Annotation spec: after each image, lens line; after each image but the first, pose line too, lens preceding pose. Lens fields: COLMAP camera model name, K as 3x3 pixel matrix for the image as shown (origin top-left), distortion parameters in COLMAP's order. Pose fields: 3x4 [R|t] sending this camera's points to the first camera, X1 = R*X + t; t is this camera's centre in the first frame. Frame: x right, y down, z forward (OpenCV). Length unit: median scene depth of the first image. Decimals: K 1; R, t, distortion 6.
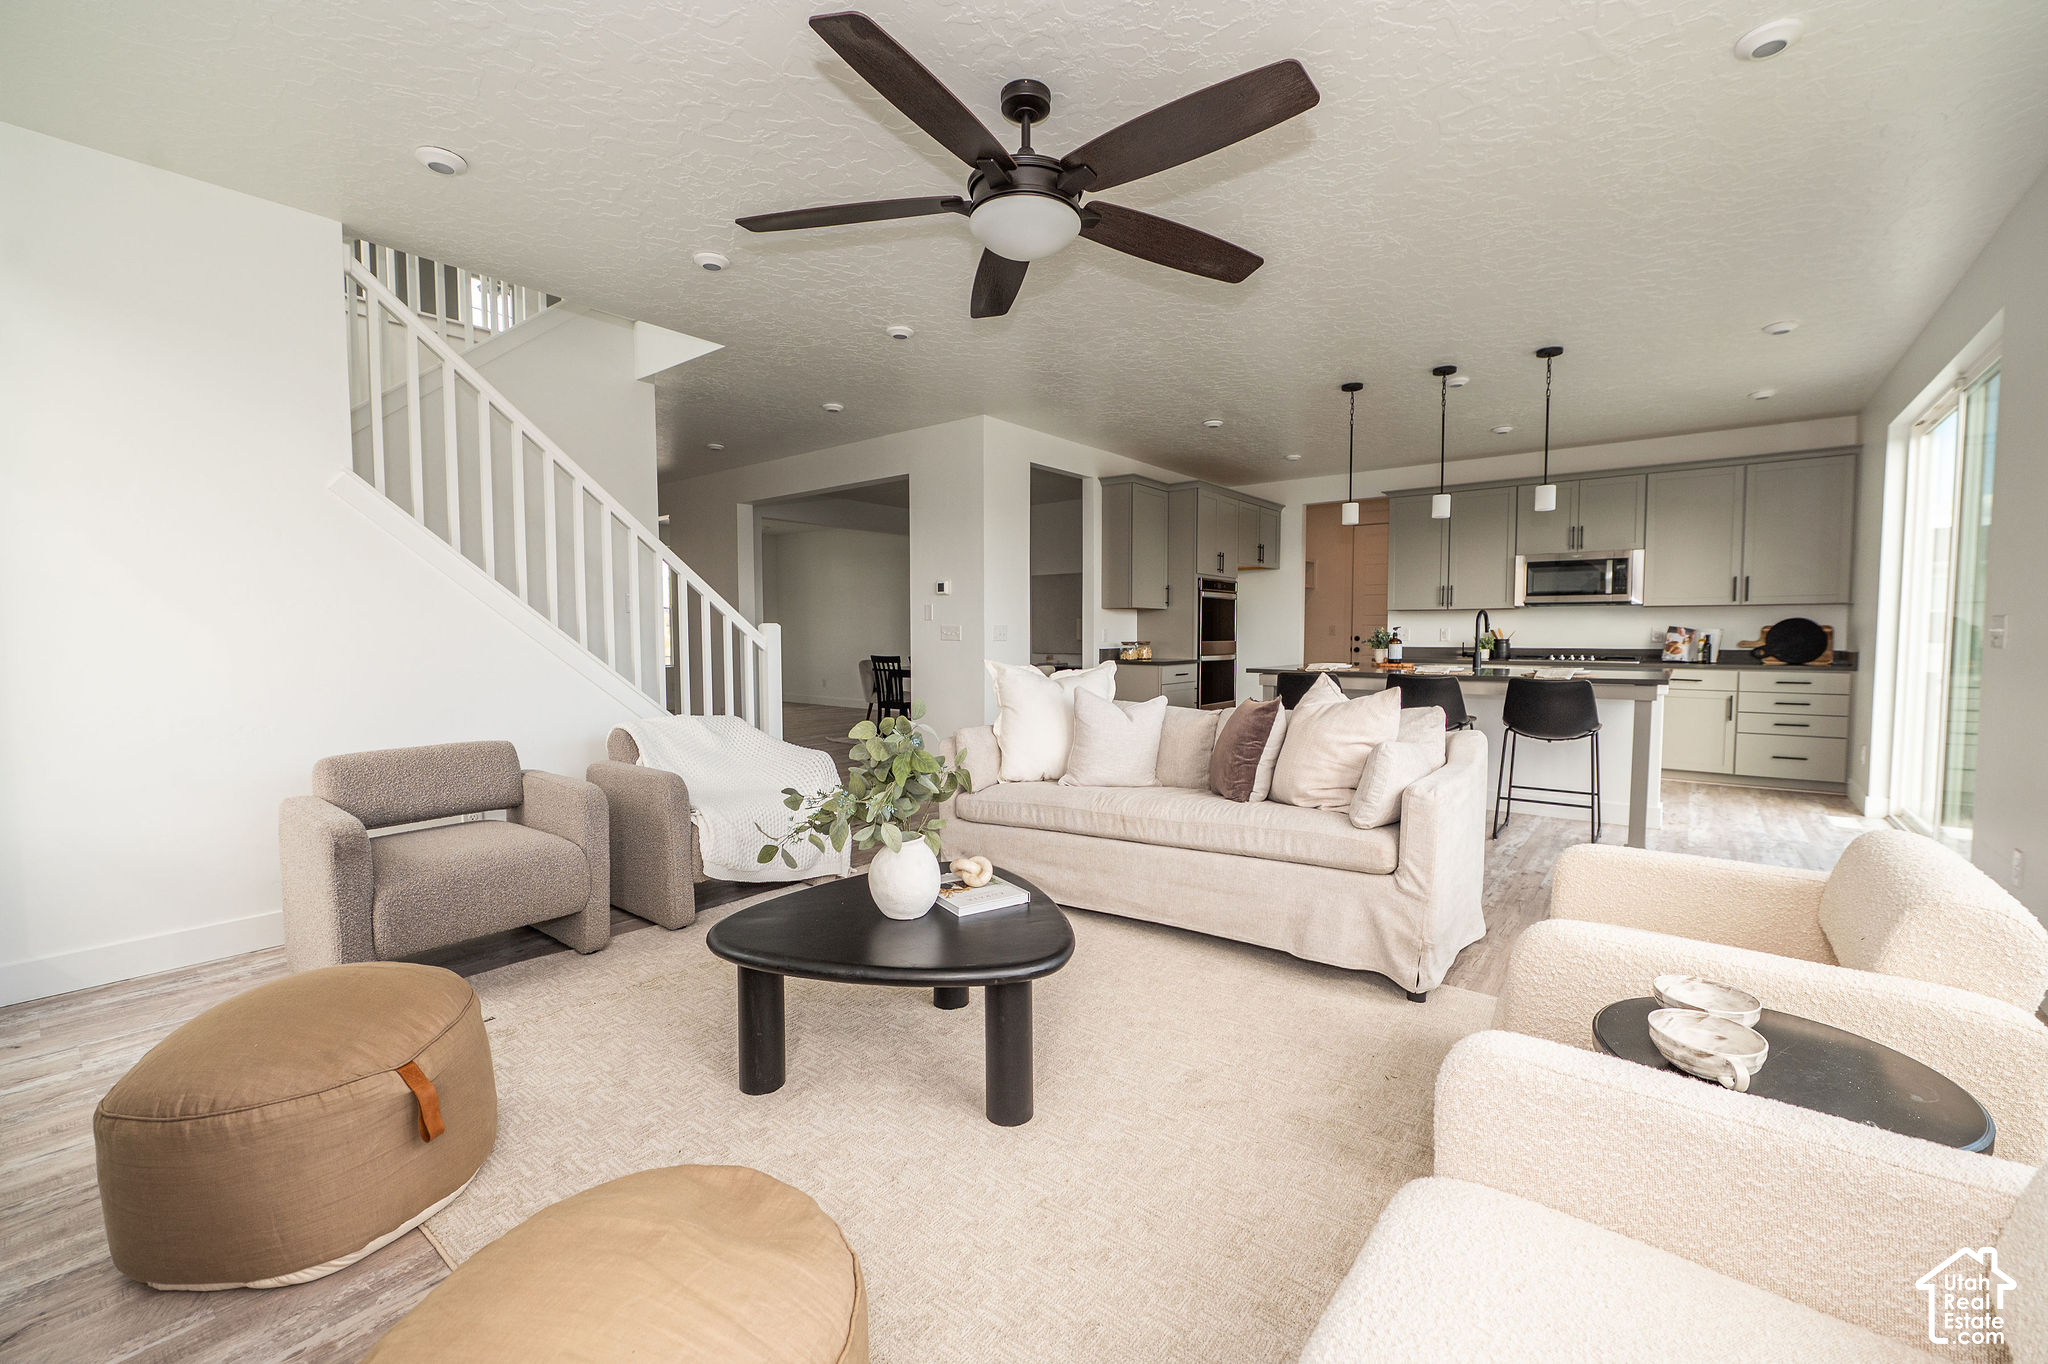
lens RADIAL K [[825.1, 0, 1035.2], [0, 825.1, 673.1], [0, 0, 1]] dist [-0.000651, -0.000031]
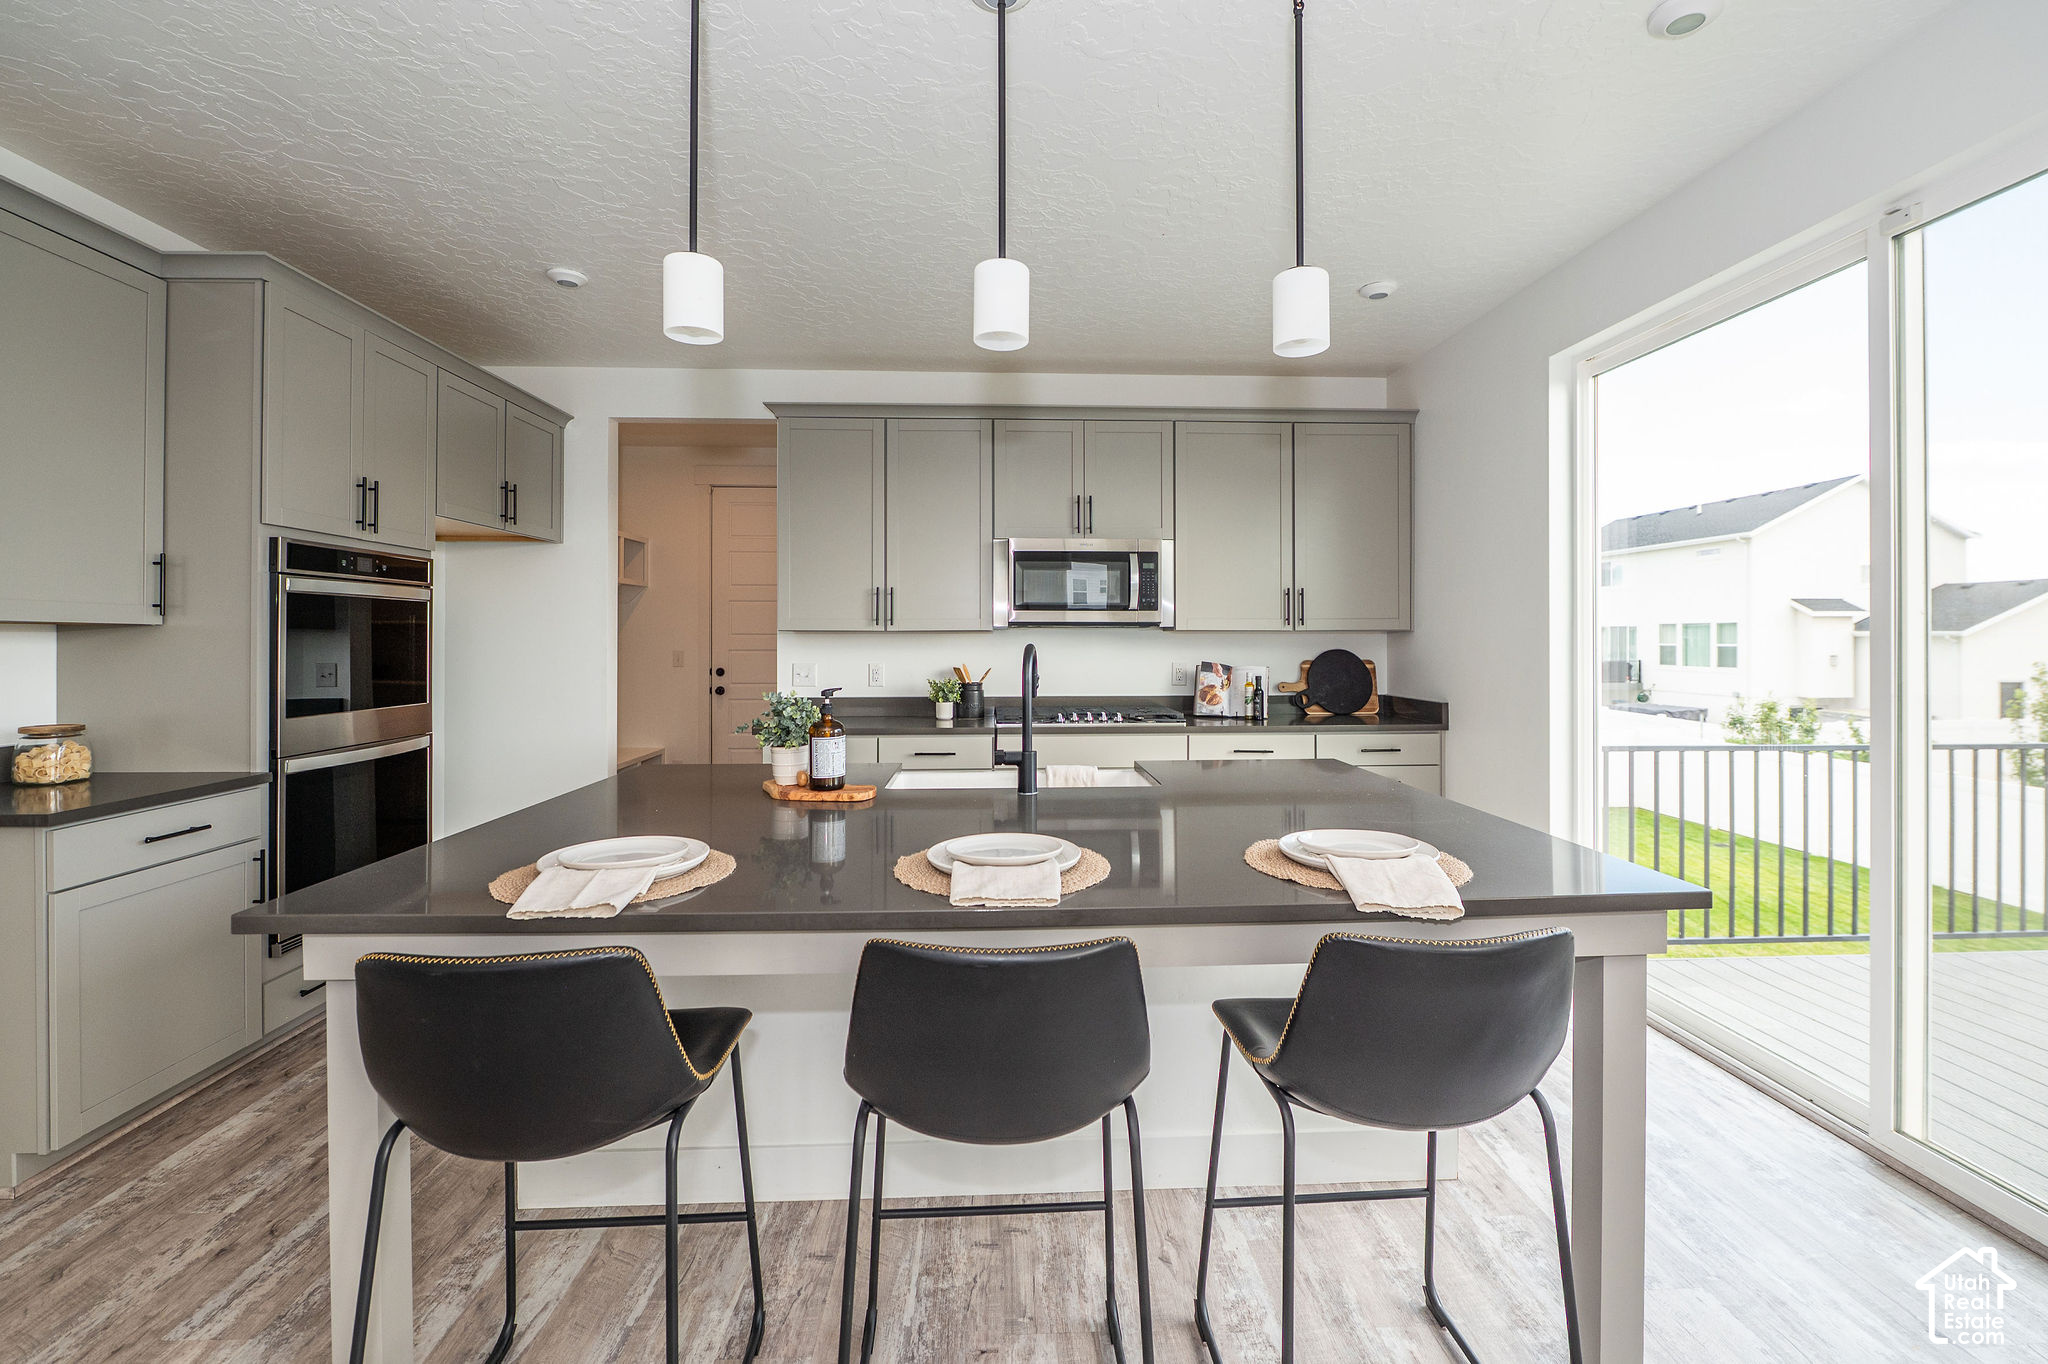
lens RADIAL K [[832.2, 0, 1025.8], [0, 832.2, 635.3], [0, 0, 1]] dist [-0.001085, -0.000087]
pose [[0.746913, 0.001238, 0.664920, 0.230201], [0.034769, 0.998557, -0.040916, -0.054940], [-0.664012, 0.053679, 0.745793, 0.598885]]
